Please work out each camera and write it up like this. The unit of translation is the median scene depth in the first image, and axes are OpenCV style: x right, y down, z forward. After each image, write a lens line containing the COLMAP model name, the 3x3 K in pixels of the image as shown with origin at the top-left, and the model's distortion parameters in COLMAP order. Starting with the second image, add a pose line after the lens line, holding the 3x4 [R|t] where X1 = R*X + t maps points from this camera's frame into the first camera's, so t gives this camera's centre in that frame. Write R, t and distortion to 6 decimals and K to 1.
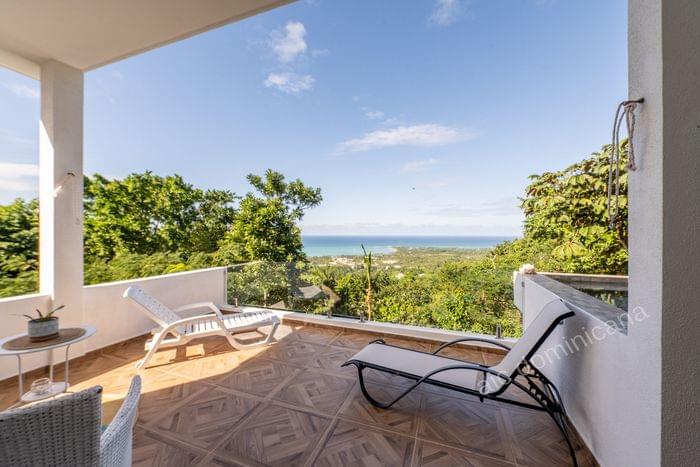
lens RADIAL K [[282.1, 0, 347.0], [0, 282.1, 235.3], [0, 0, 1]] dist [-0.003398, -0.000497]
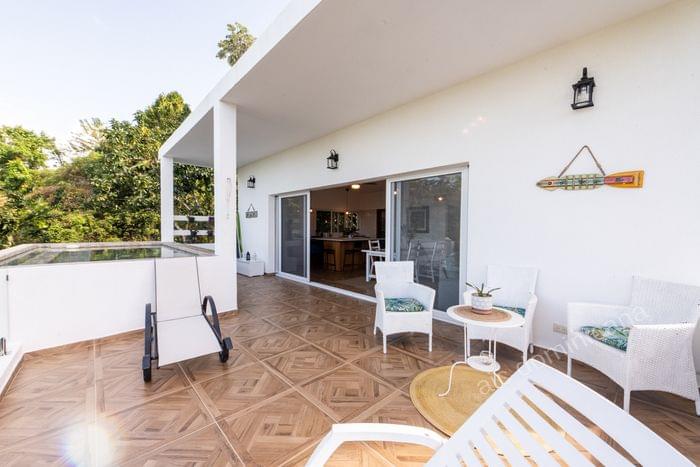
lens RADIAL K [[282.1, 0, 347.0], [0, 282.1, 235.3], [0, 0, 1]] dist [-0.003398, -0.000497]
pose [[-0.896634, -0.020347, 0.442305, -0.803726], [-0.008121, 0.999531, 0.029517, 0.021608], [-0.442698, 0.022874, -0.896379, 1.654258]]
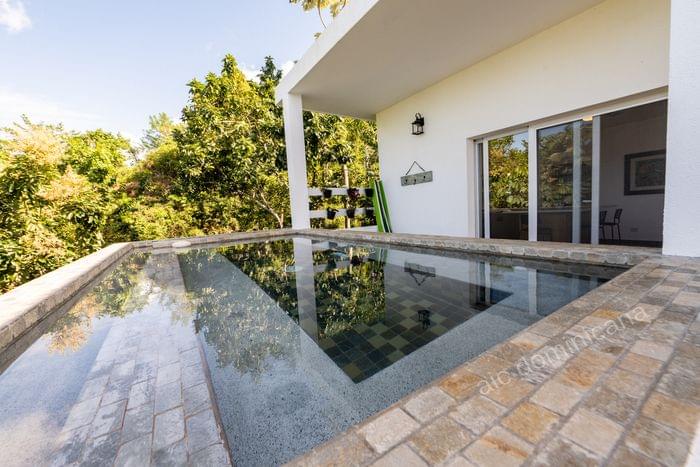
lens RADIAL K [[284.3, 0, 346.9], [0, 284.3, 235.1], [0, 0, 1]] dist [-0.004246, -0.000210]
pose [[-0.810574, -0.005749, 0.585608, 0.744365], [0.057157, 0.994401, 0.088876, 0.078041], [-0.582840, 0.105512, -0.805707, 1.244301]]
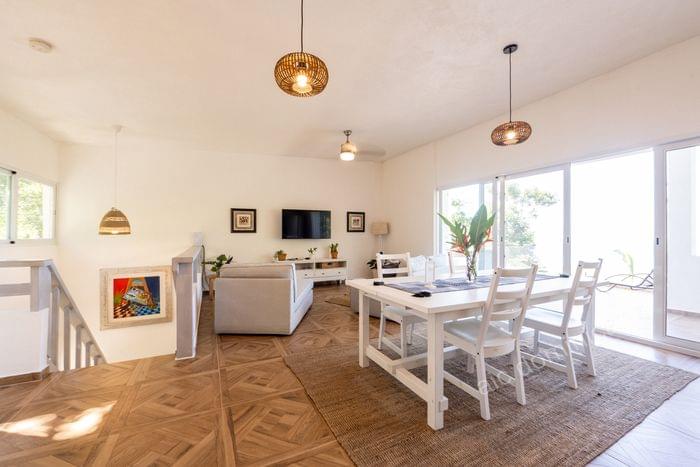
lens RADIAL K [[282.1, 0, 347.0], [0, 282.1, 235.3], [0, 0, 1]] dist [-0.003398, -0.000497]
pose [[0.739138, -0.005623, -0.673530, 0.217113], [0.001012, 0.999973, -0.007239, 0.088877], [0.673553, 0.004669, 0.739124, -2.049953]]
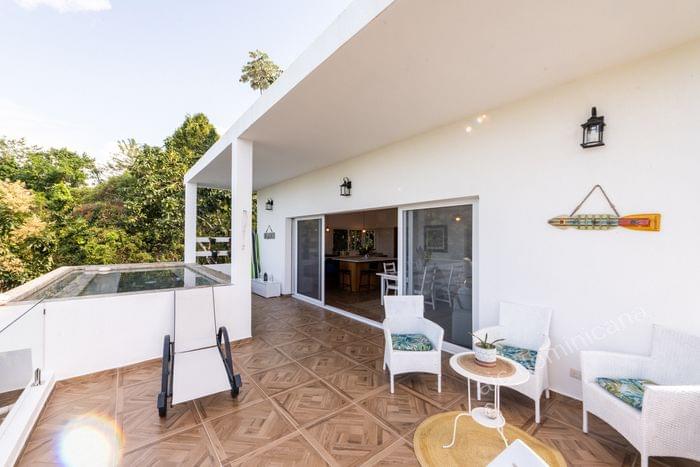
lens RADIAL K [[284.3, 0, 346.9], [0, 284.3, 235.1], [0, 0, 1]] dist [-0.004246, -0.000210]
pose [[-0.862213, 0.000292, 0.506546, -0.866394], [-0.004960, 0.999947, -0.009018, -0.092190], [-0.506522, -0.010288, -0.862166, 1.655904]]
